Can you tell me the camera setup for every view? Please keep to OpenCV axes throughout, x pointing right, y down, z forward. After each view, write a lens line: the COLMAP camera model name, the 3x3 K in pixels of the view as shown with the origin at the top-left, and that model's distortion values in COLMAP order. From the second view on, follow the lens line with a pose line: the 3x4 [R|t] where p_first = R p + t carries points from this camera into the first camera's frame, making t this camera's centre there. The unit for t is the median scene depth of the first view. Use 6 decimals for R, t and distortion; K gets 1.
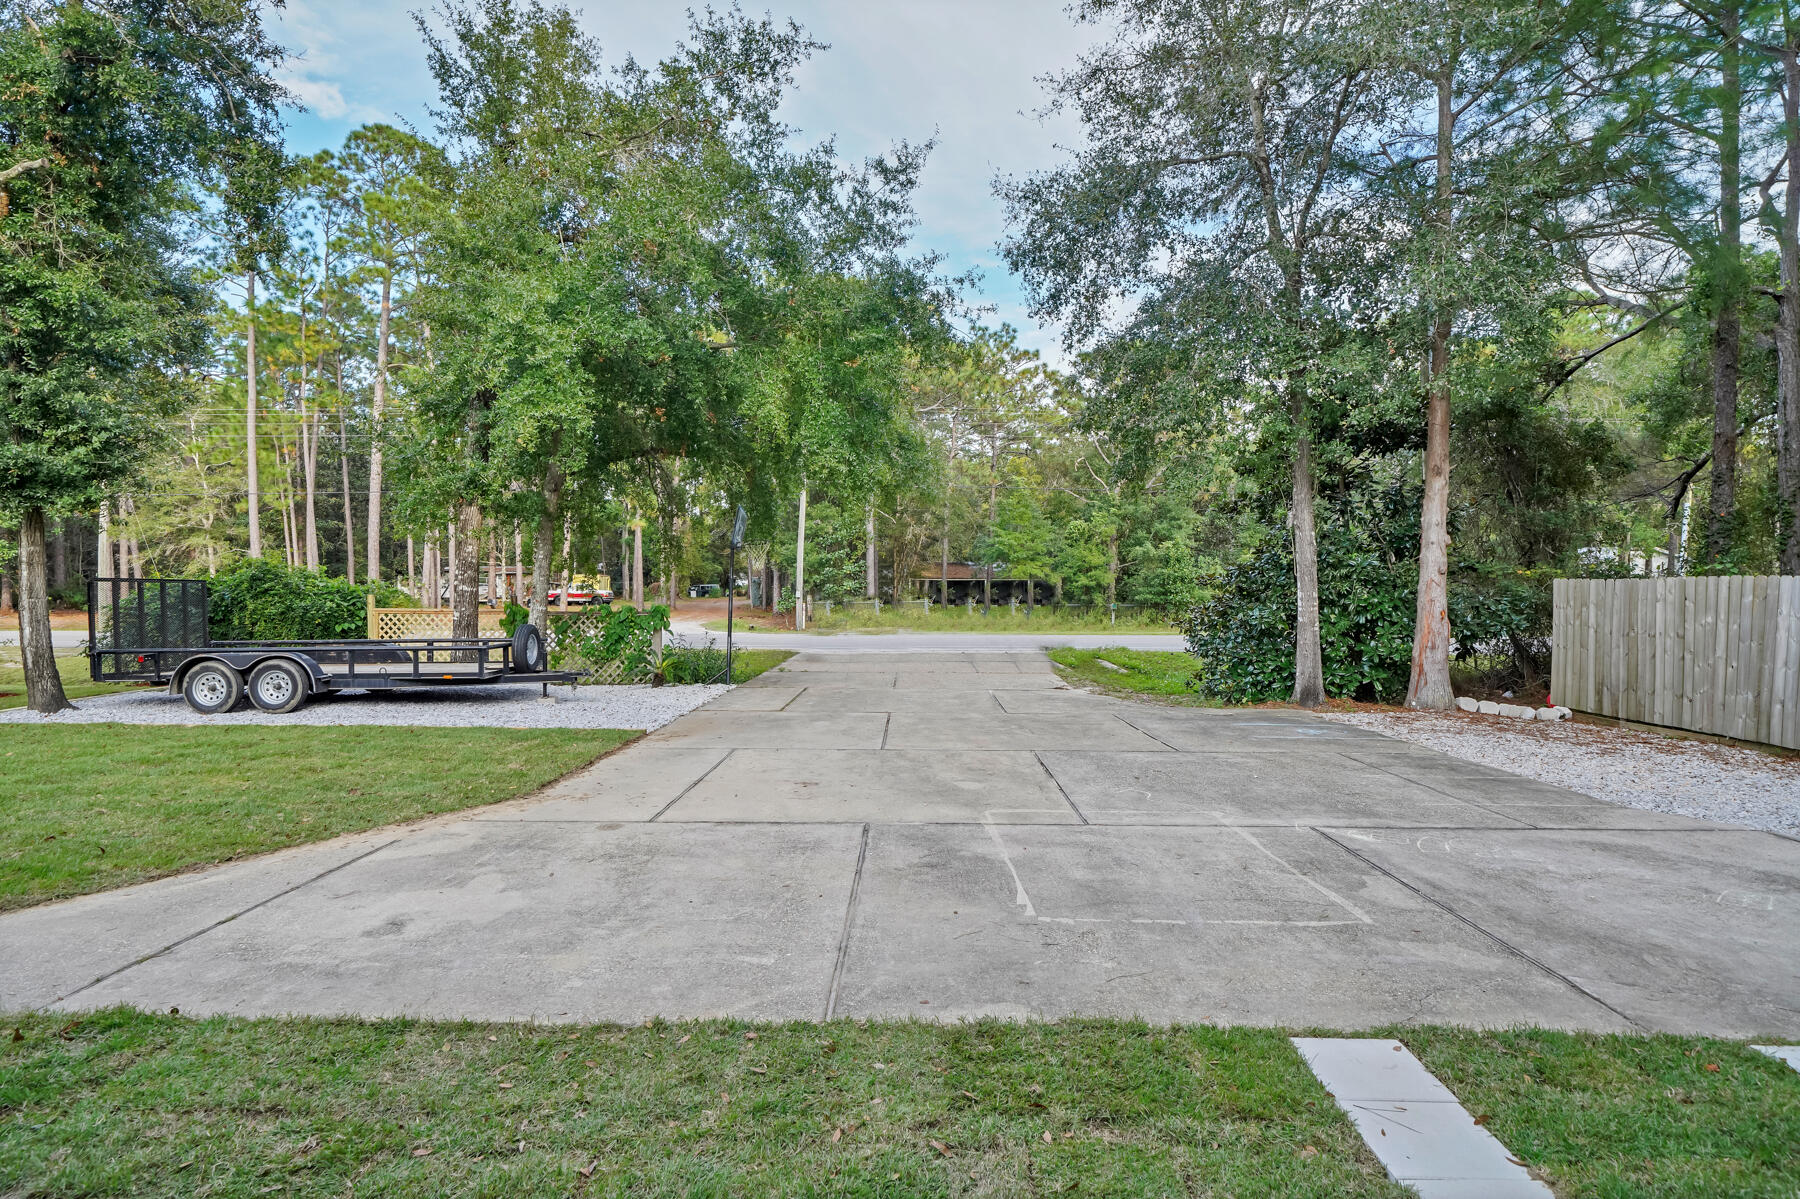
lens RADIAL K [[970.9, 0, 891.4], [0, 970.9, 611.5], [0, 0, 1]] dist [0.001132, 0.000069]
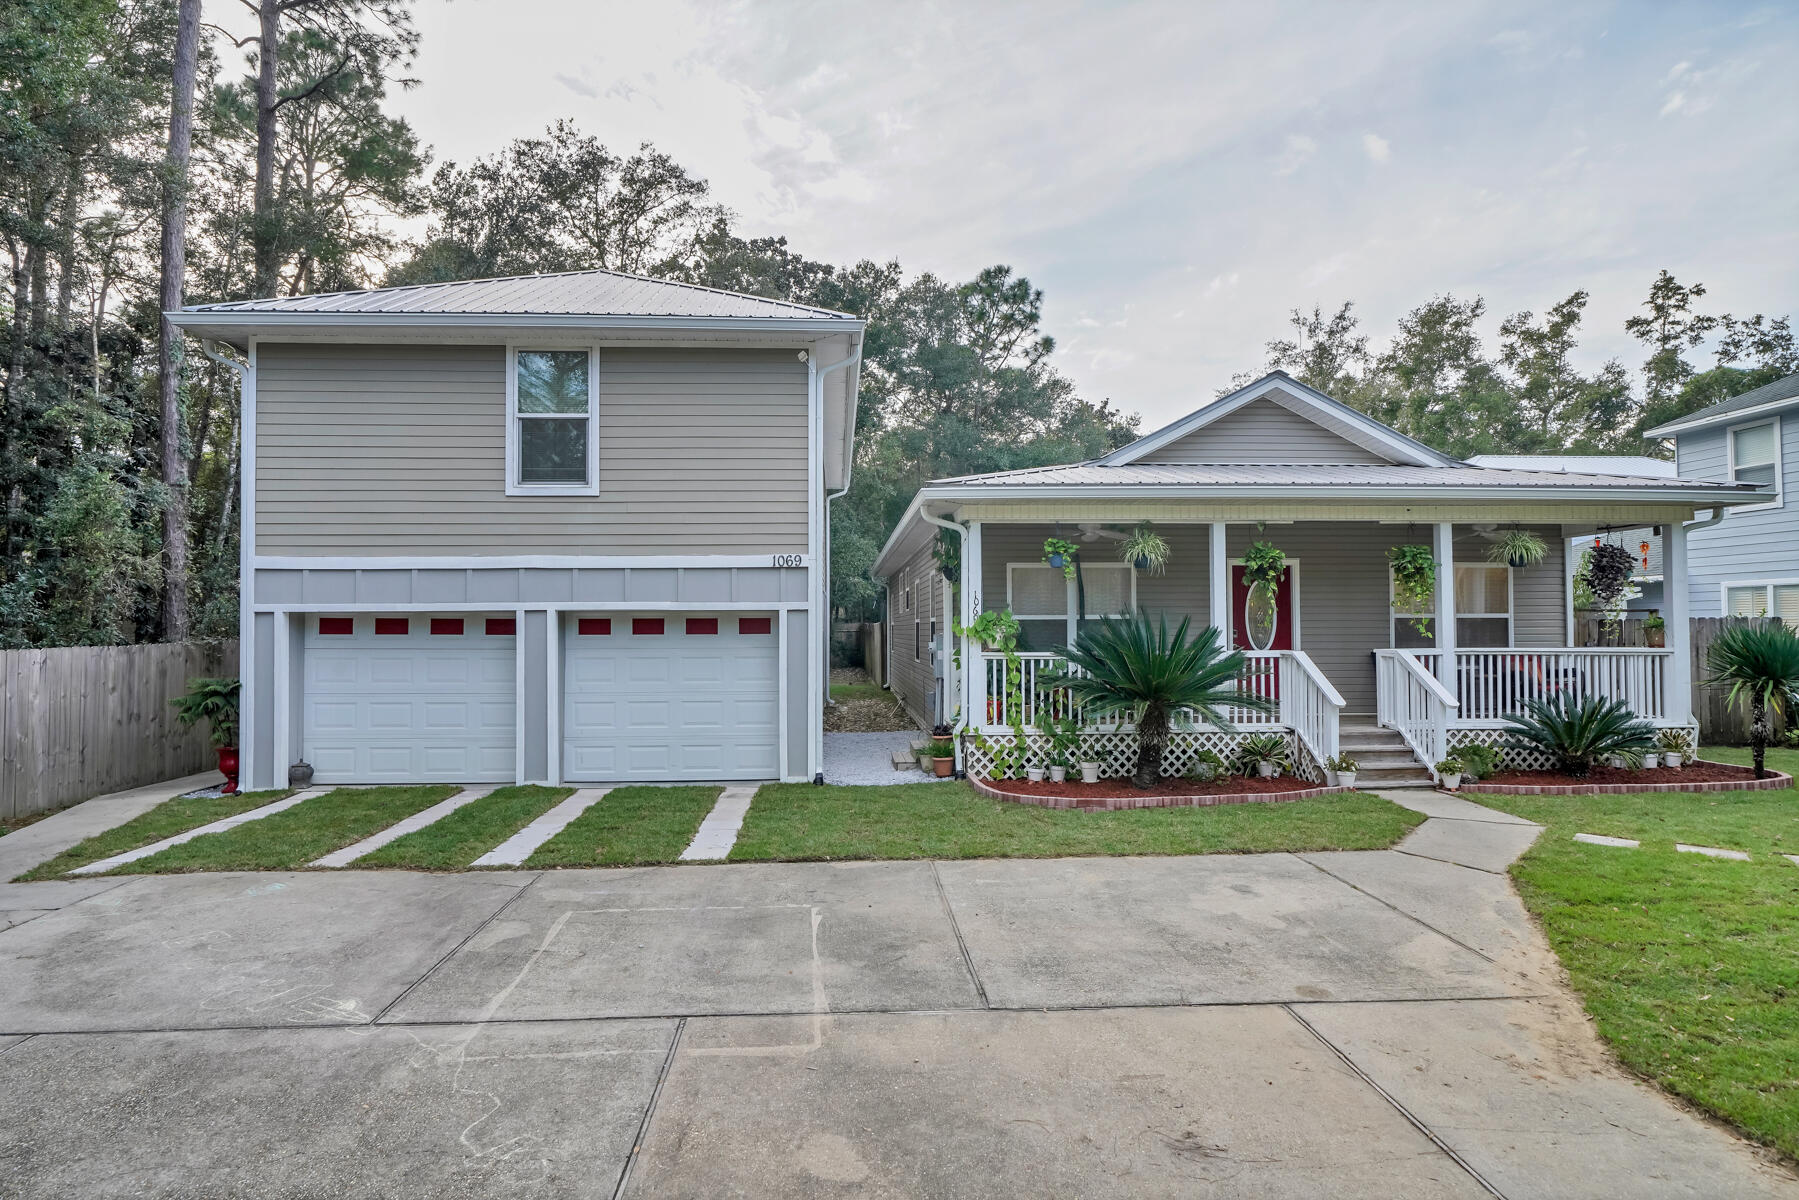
lens RADIAL K [[970.4, 0, 890.9], [0, 970.4, 612.0], [0, 0, 1]] dist [0.001132, 0.000069]
pose [[-0.996902, -0.000521, -0.078656, 0.123988], [-0.001825, 0.999862, 0.016508, -0.108657], [0.078636, 0.016600, -0.996765, 2.017026]]
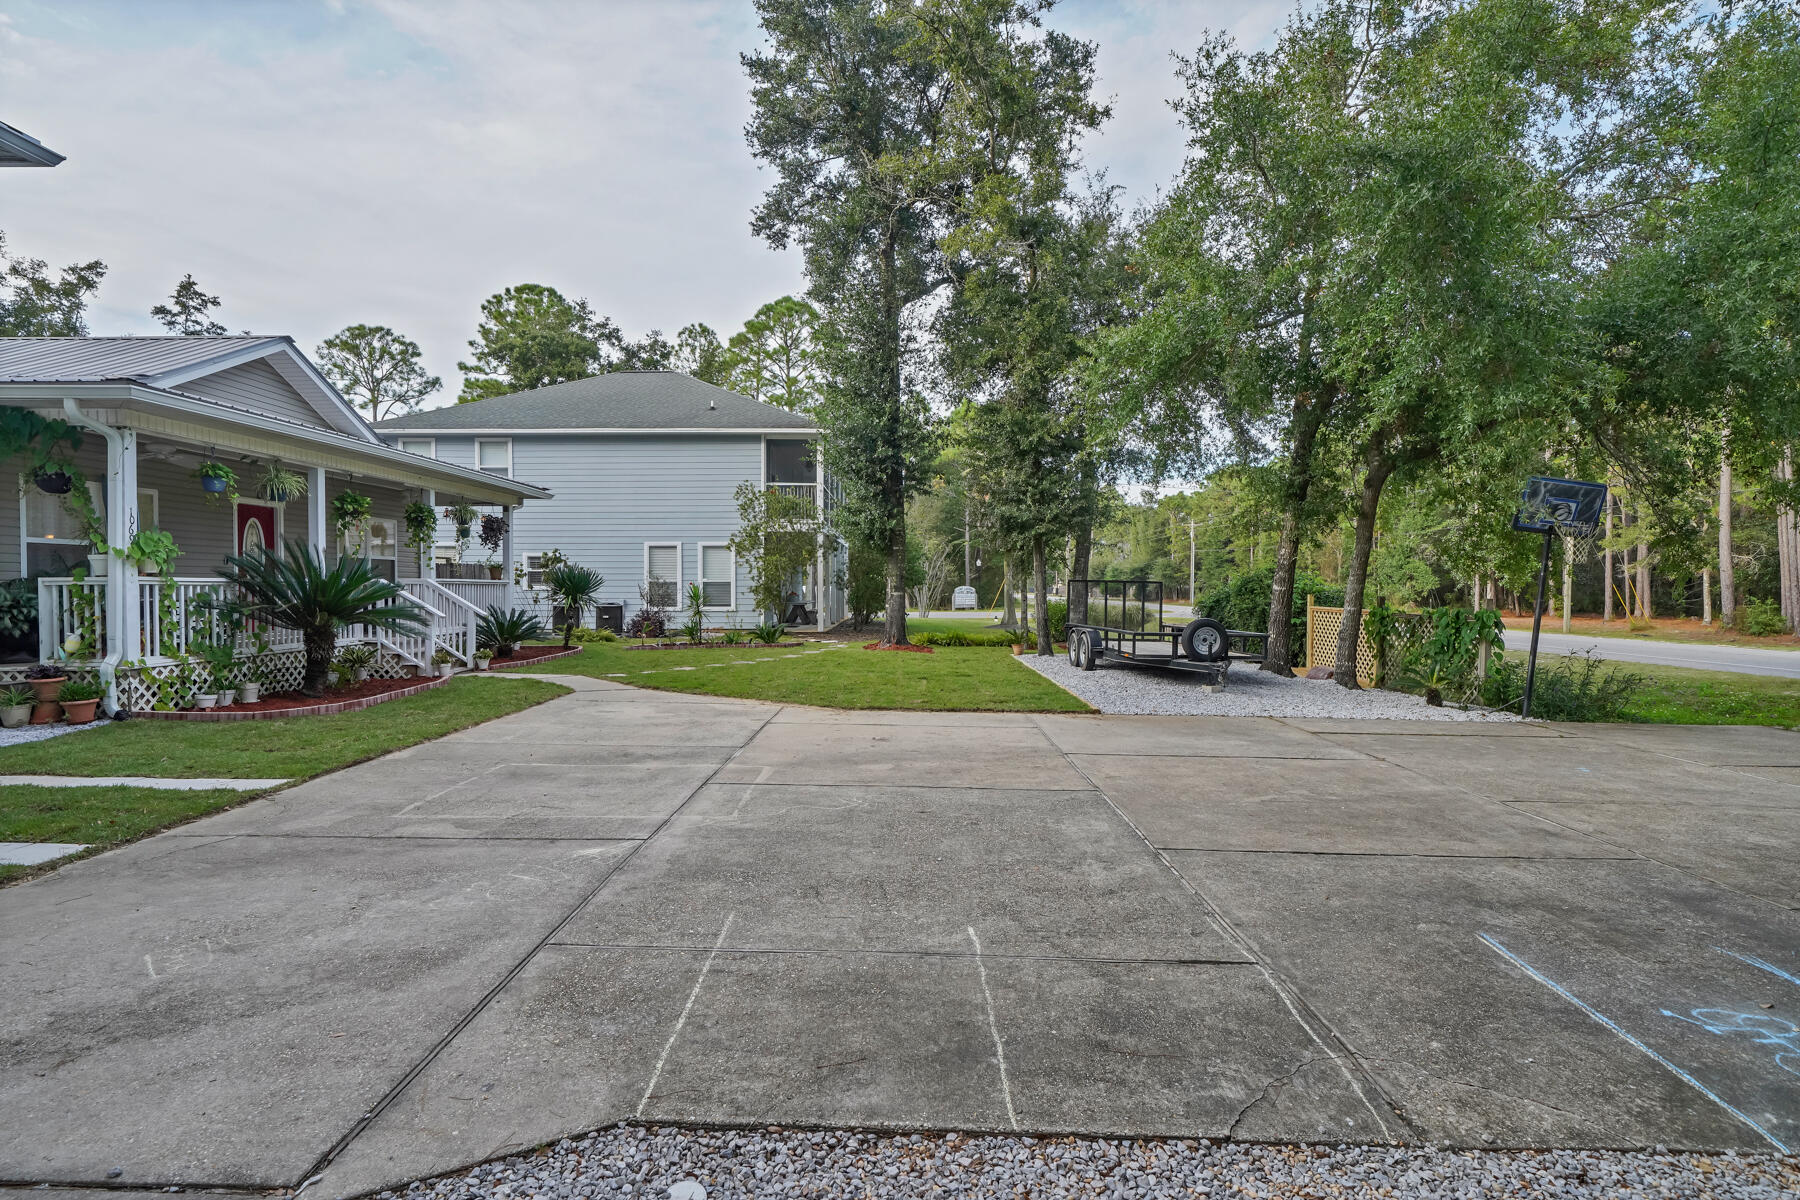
lens RADIAL K [[868.5, 0, 873.7], [0, 868.5, 592.9], [0, 0, 1]] dist [0.000181, 0.000490]
pose [[-0.017322, 0.006790, -0.999827, 1.414430], [-0.034971, 0.999361, 0.007393, -0.018547], [0.999238, 0.035093, -0.017073, 1.407570]]
